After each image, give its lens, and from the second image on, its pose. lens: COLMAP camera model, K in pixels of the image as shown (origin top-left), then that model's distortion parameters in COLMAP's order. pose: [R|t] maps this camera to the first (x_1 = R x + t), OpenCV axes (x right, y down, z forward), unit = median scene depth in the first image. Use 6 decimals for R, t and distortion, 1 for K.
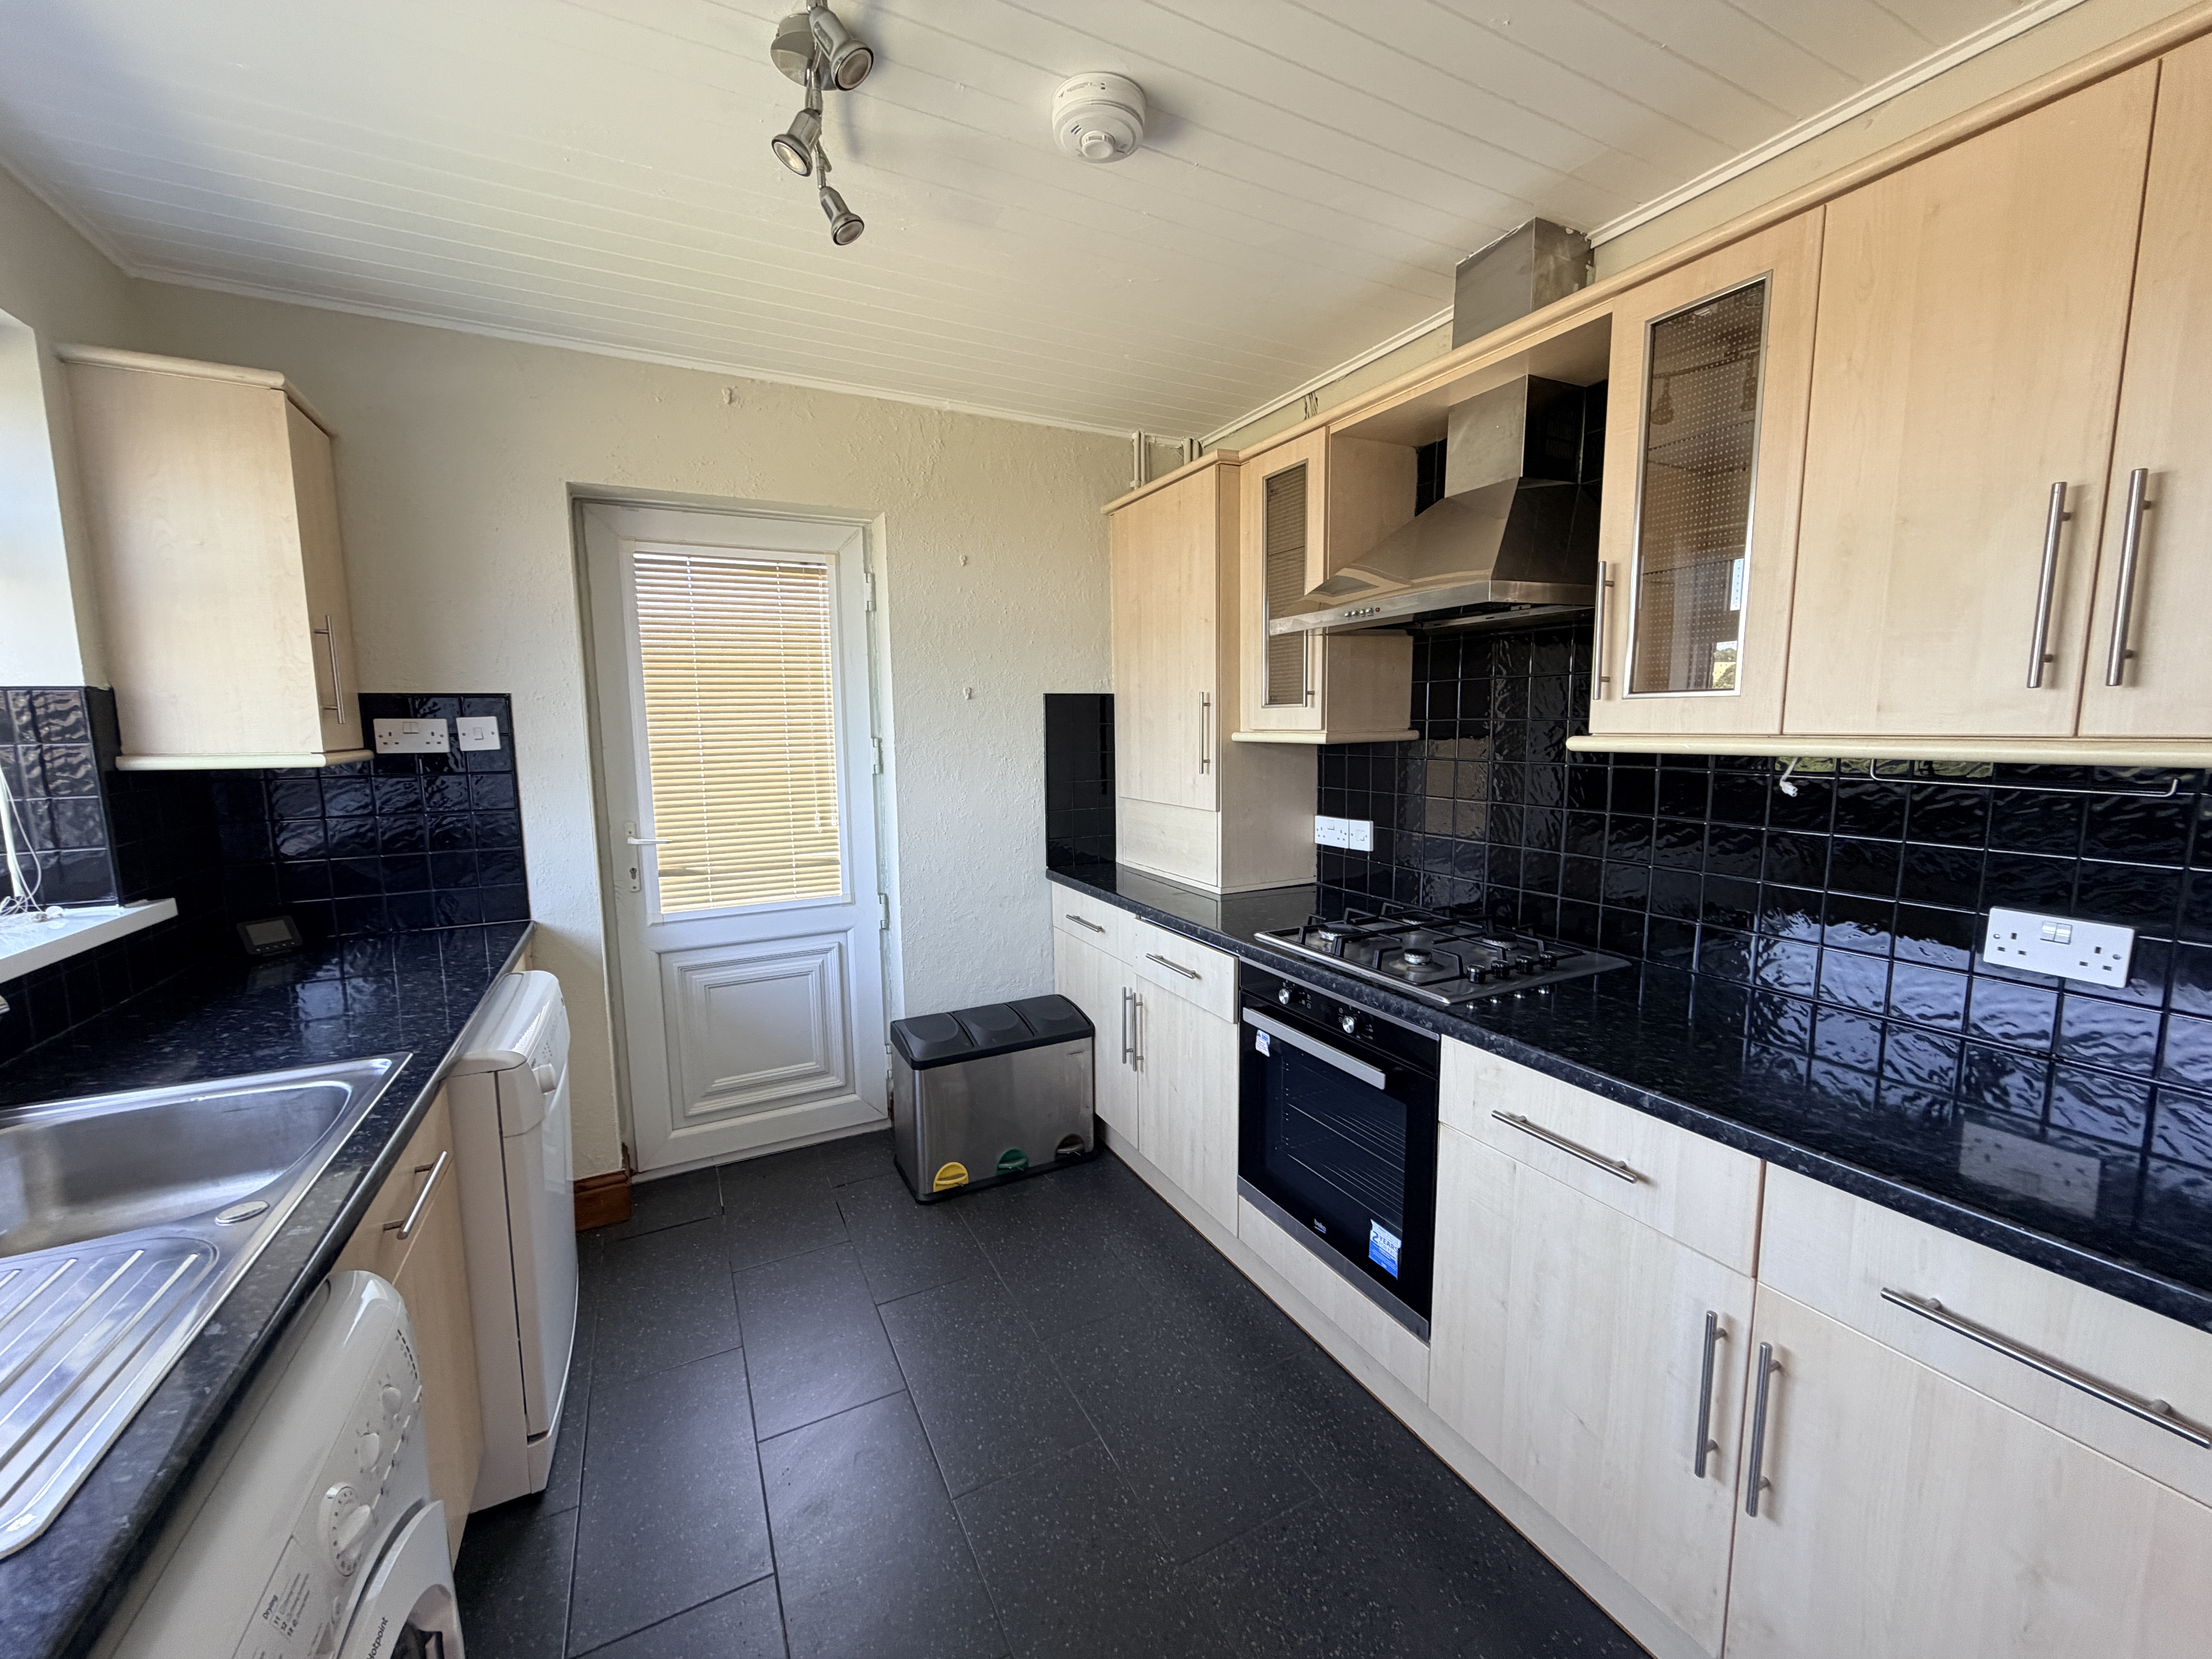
lens RADIAL K [[884.6, 0, 1100.2], [0, 884.6, 828.5], [0, 0, 1]] dist [0.002859, 0.000213]
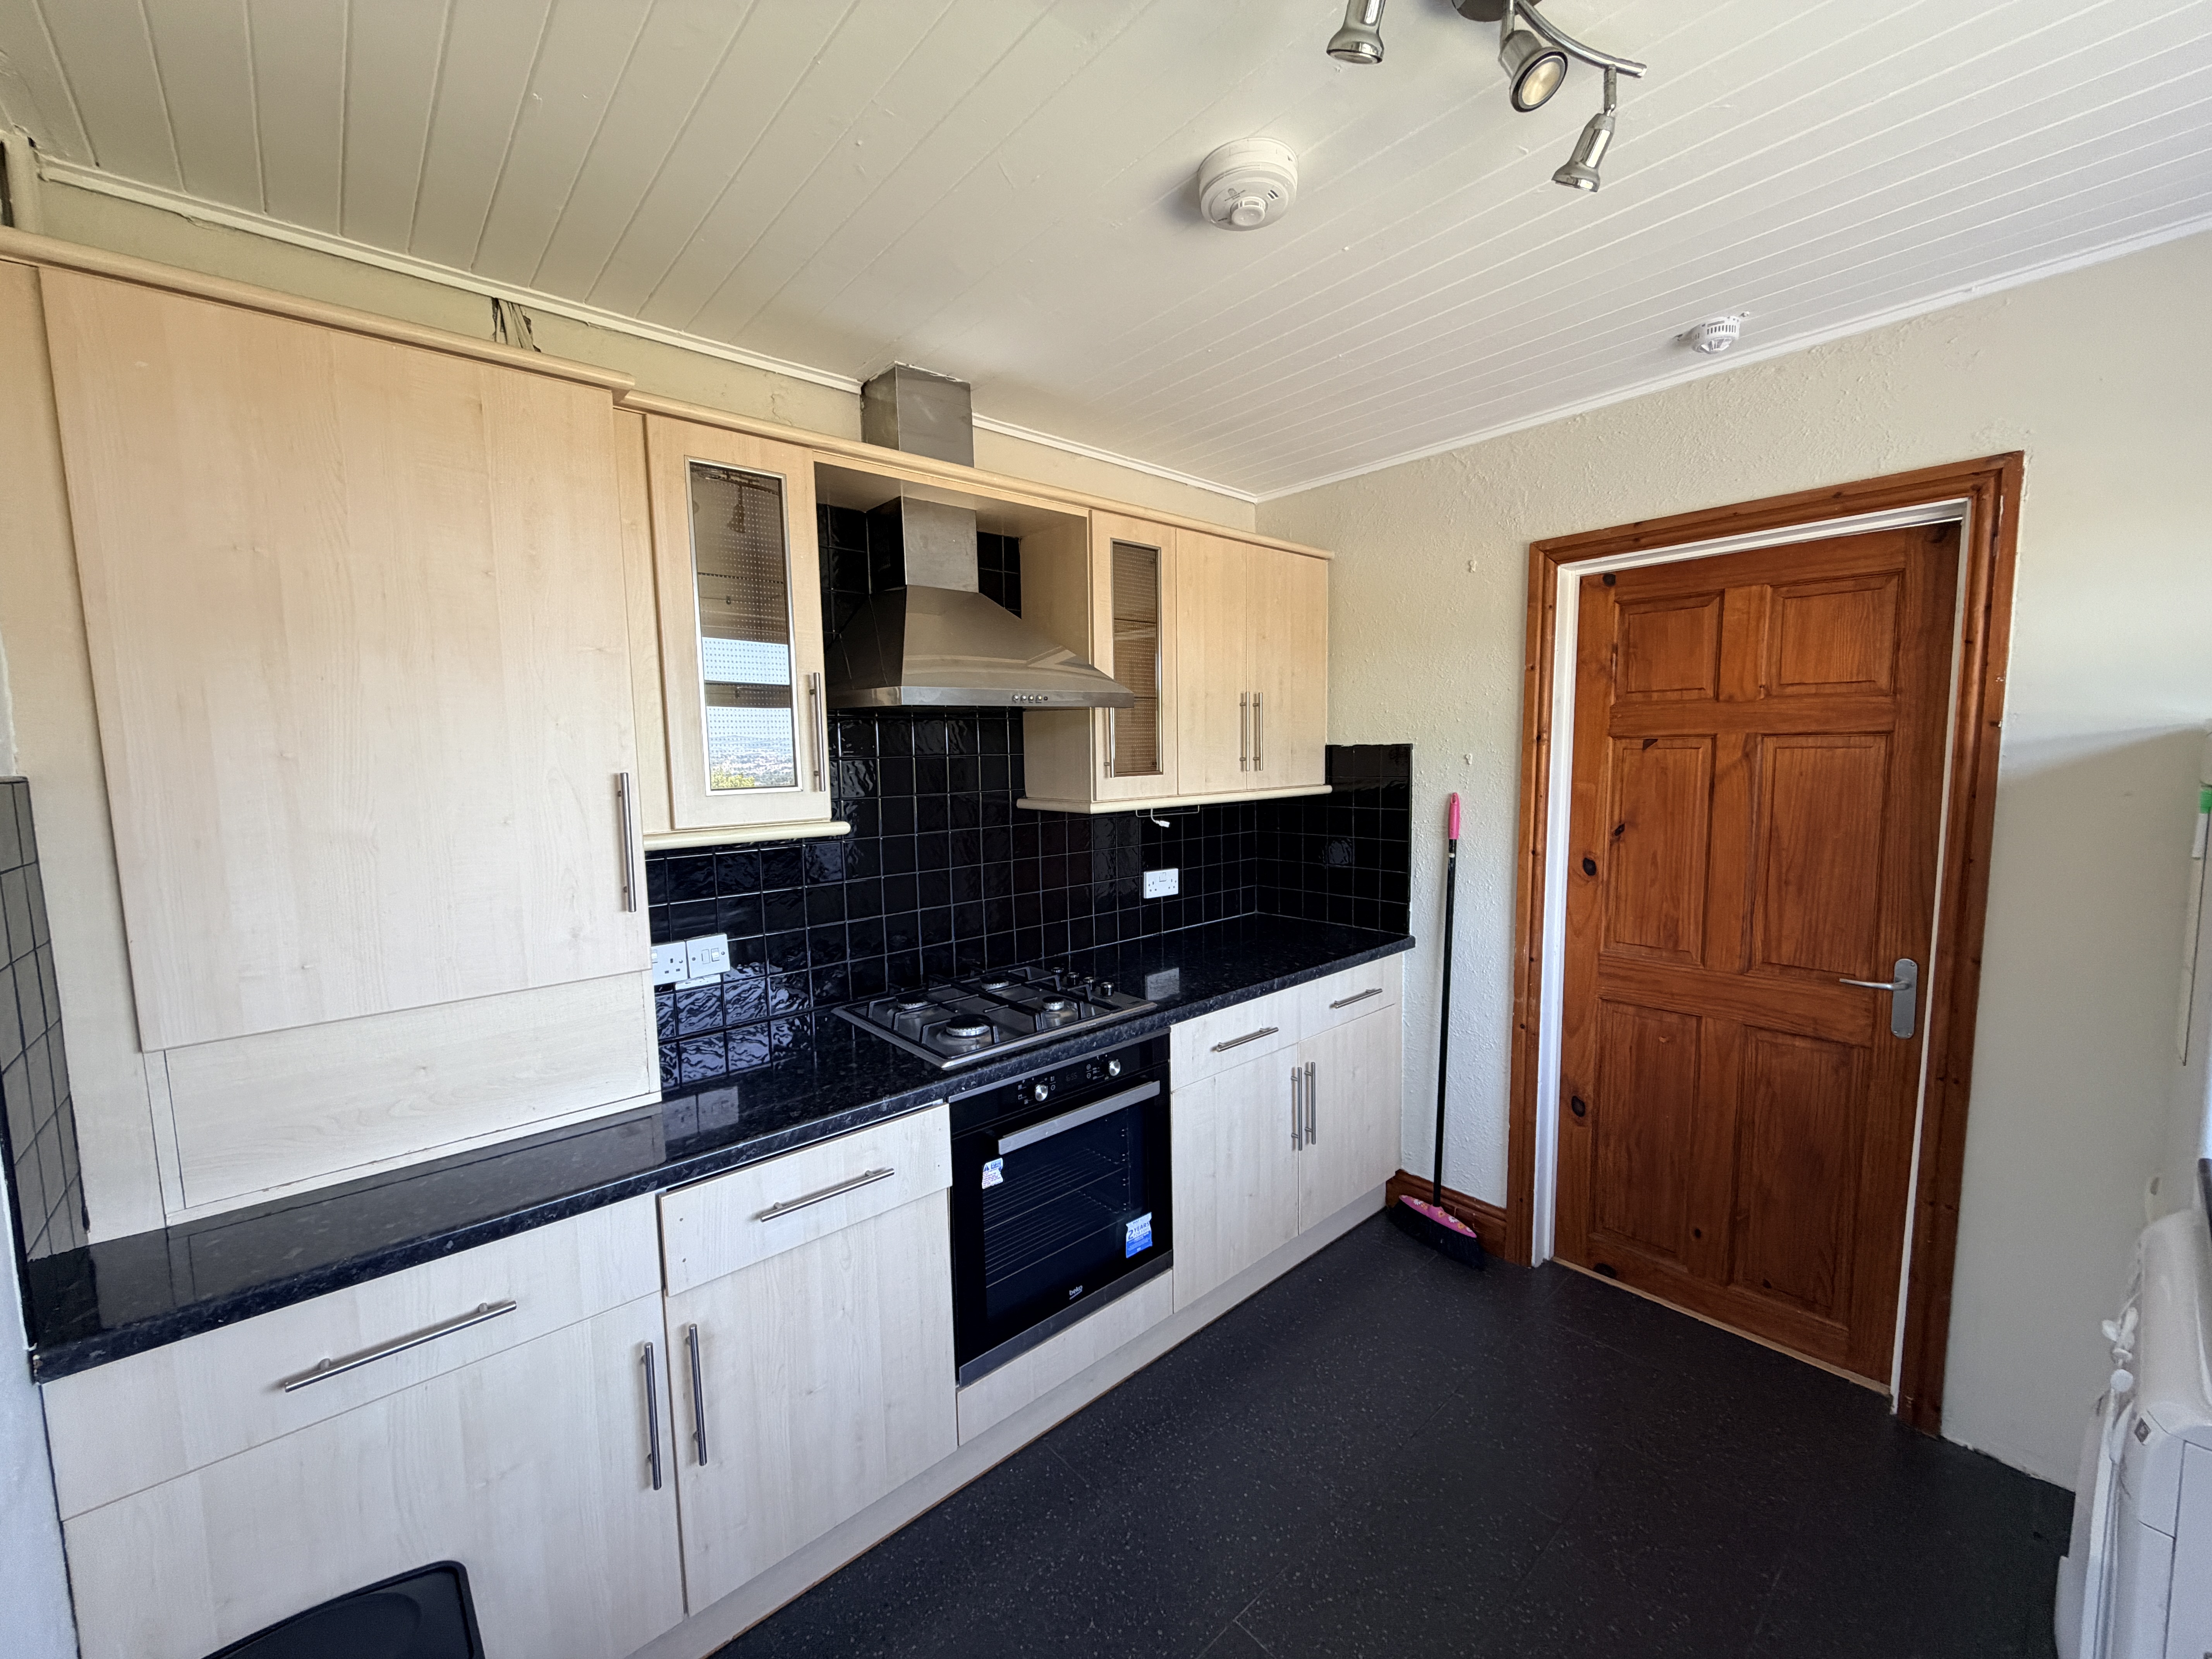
lens RADIAL K [[884.6, 0, 1102.6], [0, 884.6, 834.5], [0, 0, 1]] dist [0.002859, 0.000213]
pose [[-0.251594, -0.074081, 0.964993, -0.778921], [0.147111, 0.982554, 0.113784, -0.199361], [-0.956587, 0.170589, -0.236307, 1.237904]]
